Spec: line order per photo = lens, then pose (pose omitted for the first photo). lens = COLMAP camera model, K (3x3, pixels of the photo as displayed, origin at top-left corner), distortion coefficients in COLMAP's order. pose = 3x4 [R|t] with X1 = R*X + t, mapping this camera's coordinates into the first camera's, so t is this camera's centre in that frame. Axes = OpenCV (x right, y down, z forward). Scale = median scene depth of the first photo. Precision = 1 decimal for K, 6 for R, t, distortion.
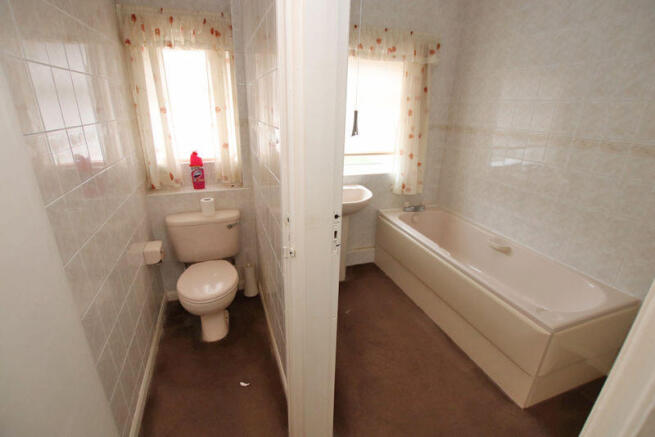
lens RADIAL K [[320.0, 0, 329.7], [0, 320.0, 216.5], [0, 0, 1]] dist [-0.001041, -0.000214]
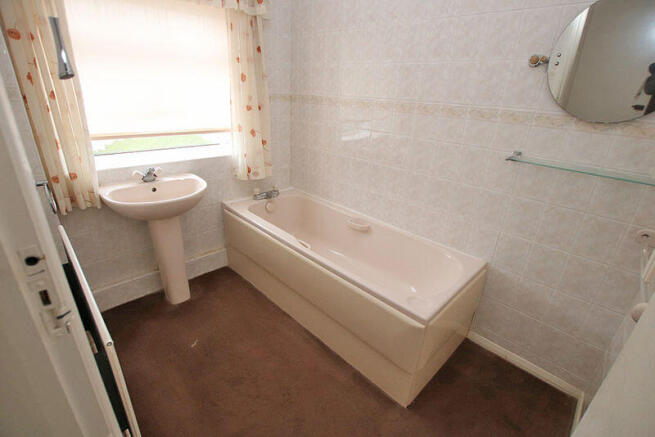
lens RADIAL K [[320.0, 0, 329.7], [0, 320.0, 216.5], [0, 0, 1]] dist [-0.001041, -0.000214]
pose [[0.906205, -0.143577, 0.397716, 0.077163], [0.120639, 0.989283, 0.082257, -0.020125], [-0.405264, -0.026562, 0.913814, 0.168205]]
